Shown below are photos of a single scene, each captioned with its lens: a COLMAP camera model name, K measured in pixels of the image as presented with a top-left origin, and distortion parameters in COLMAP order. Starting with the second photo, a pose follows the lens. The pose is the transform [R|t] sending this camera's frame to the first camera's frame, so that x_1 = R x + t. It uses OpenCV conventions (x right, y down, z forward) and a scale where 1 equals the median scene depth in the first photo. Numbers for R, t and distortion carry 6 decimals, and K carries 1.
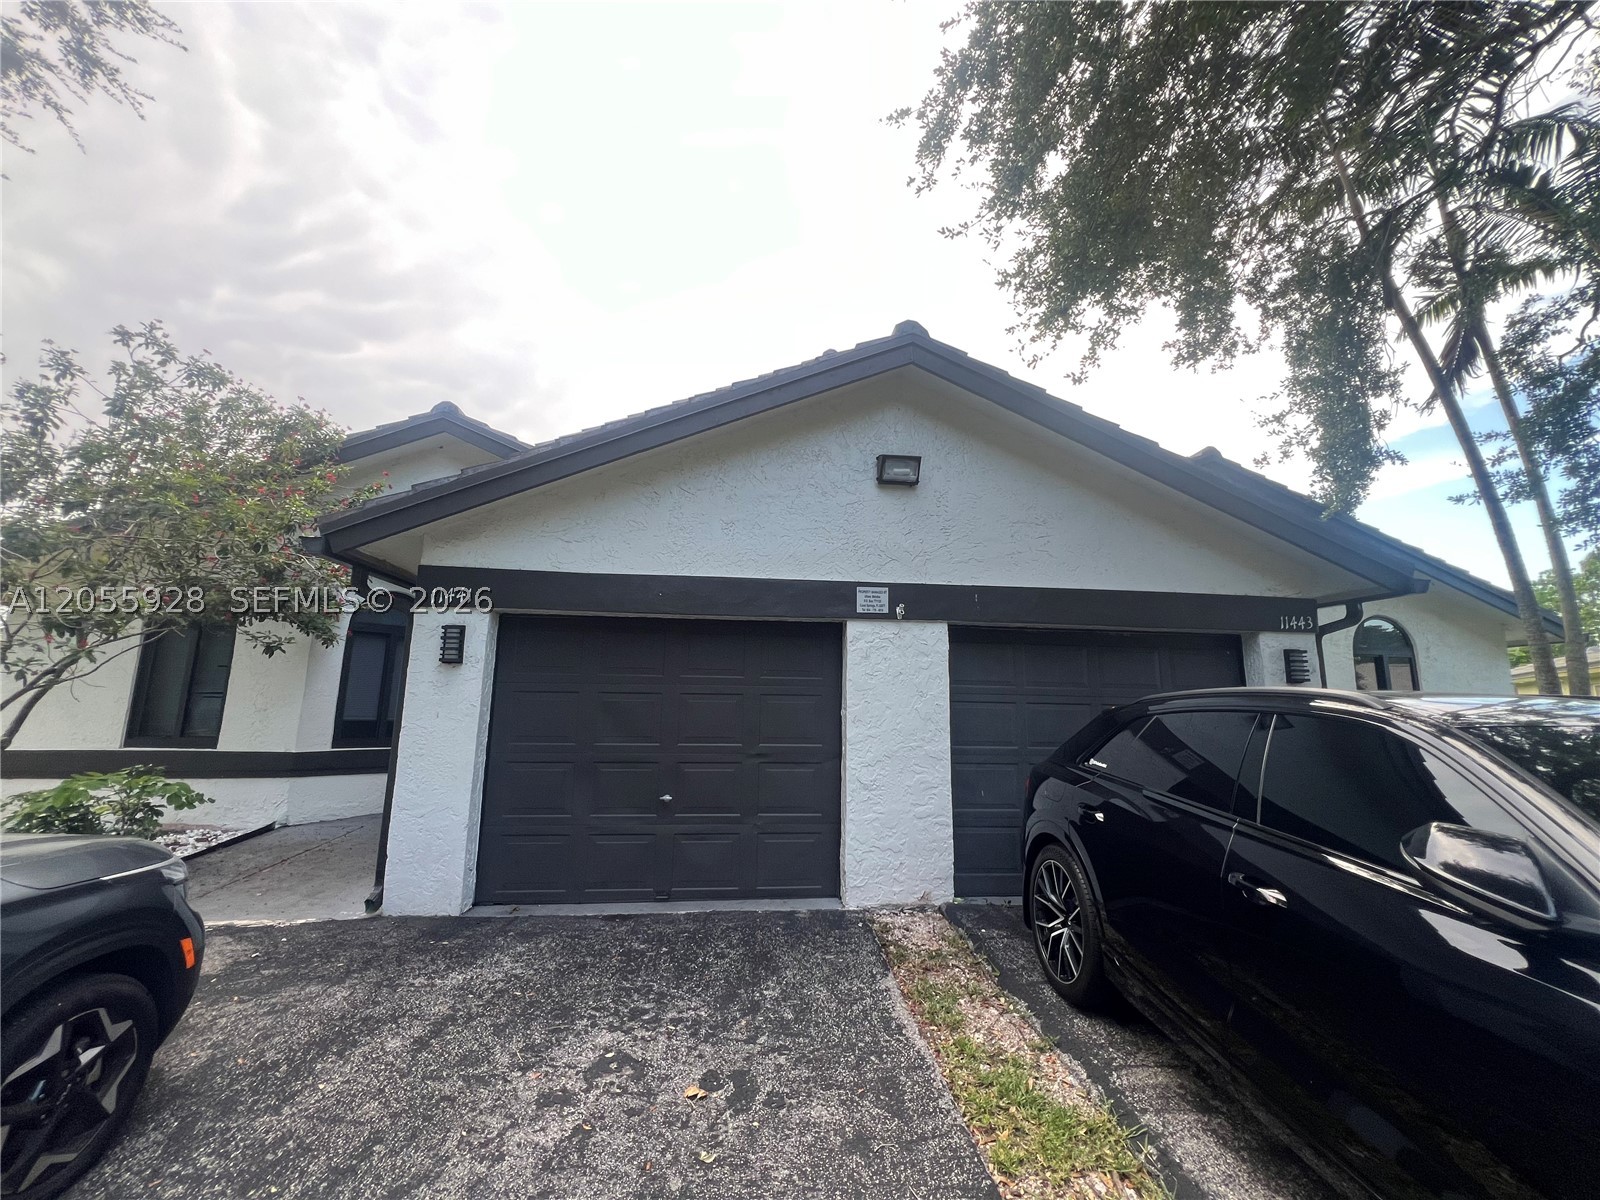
lens RADIAL K [[642.9, 0, 808.3], [0, 642.9, 597.2], [0, 0, 1]] dist [-0.003035, 0.001319]
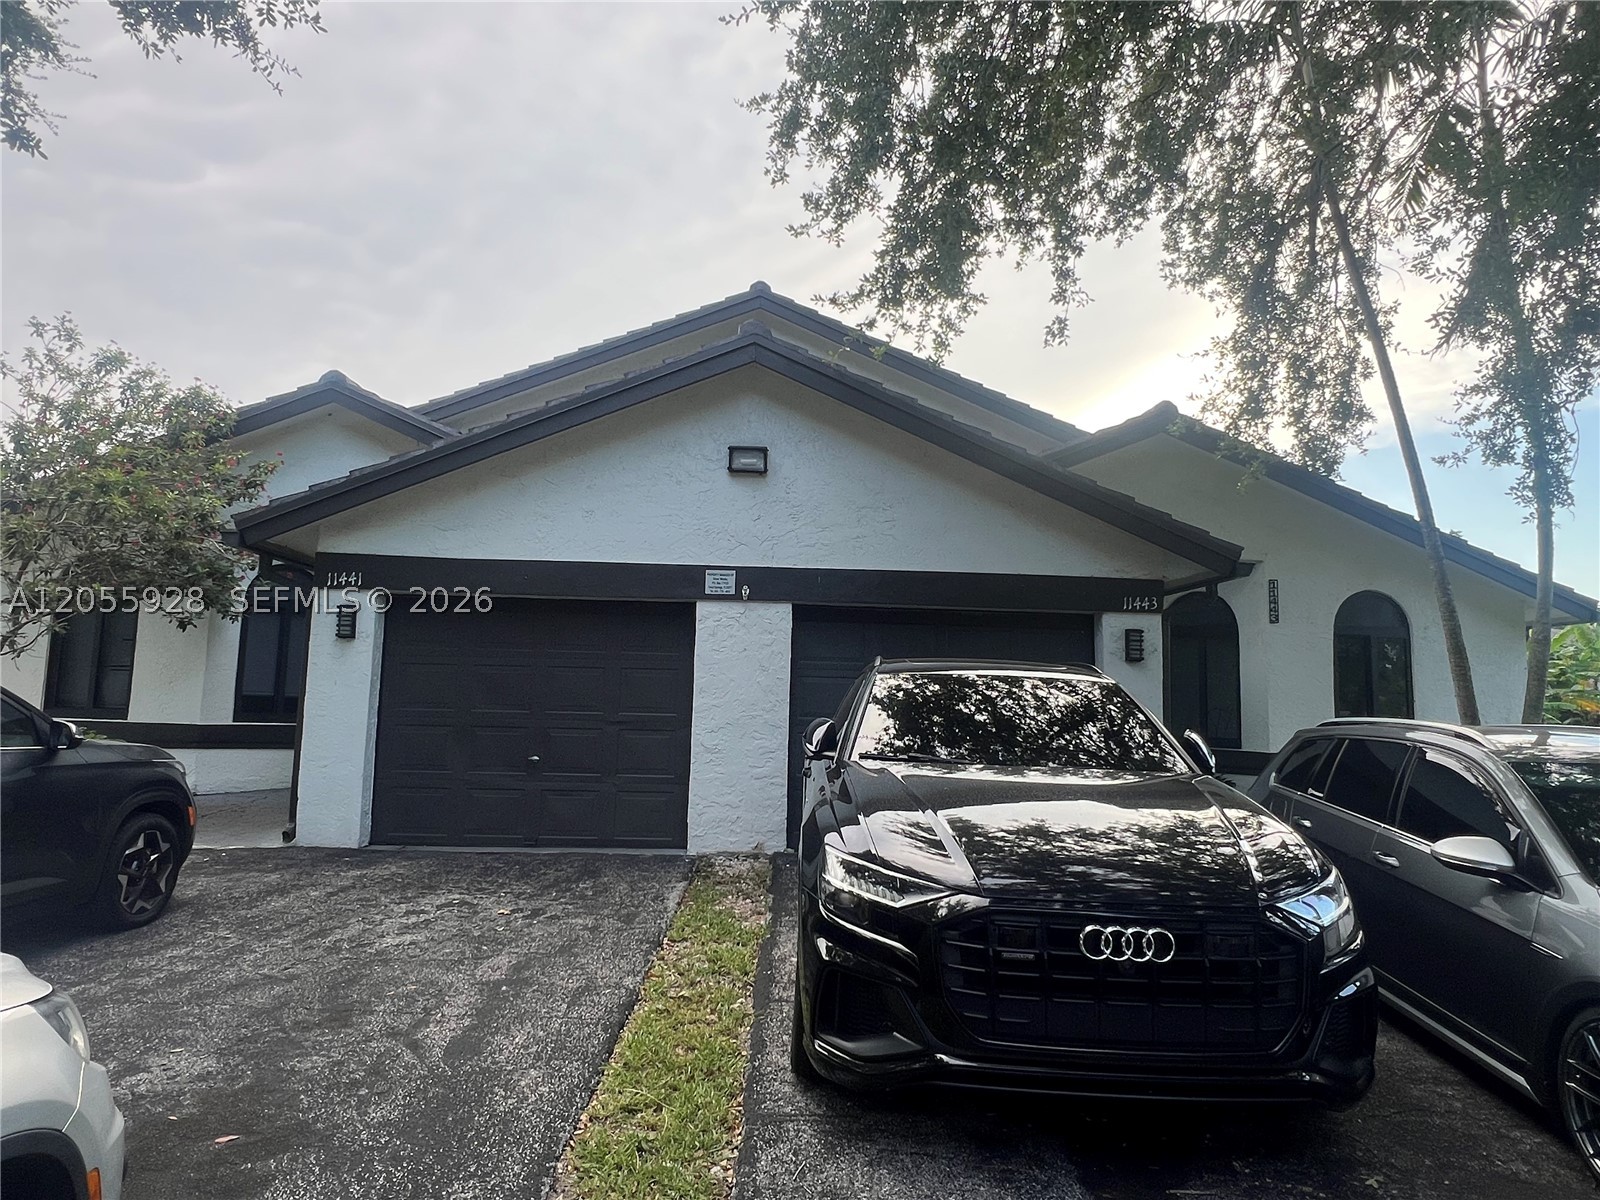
lens RADIAL K [[963.0, 0, 798.0], [0, 963.0, 598.4], [0, 0, 1]] dist [0.007188, -0.005248]
pose [[0.997706, 0.003272, -0.067620, 0.338989], [0.000532, 0.998421, 0.056165, -0.058968], [0.067697, -0.056073, 0.996129, -0.608610]]
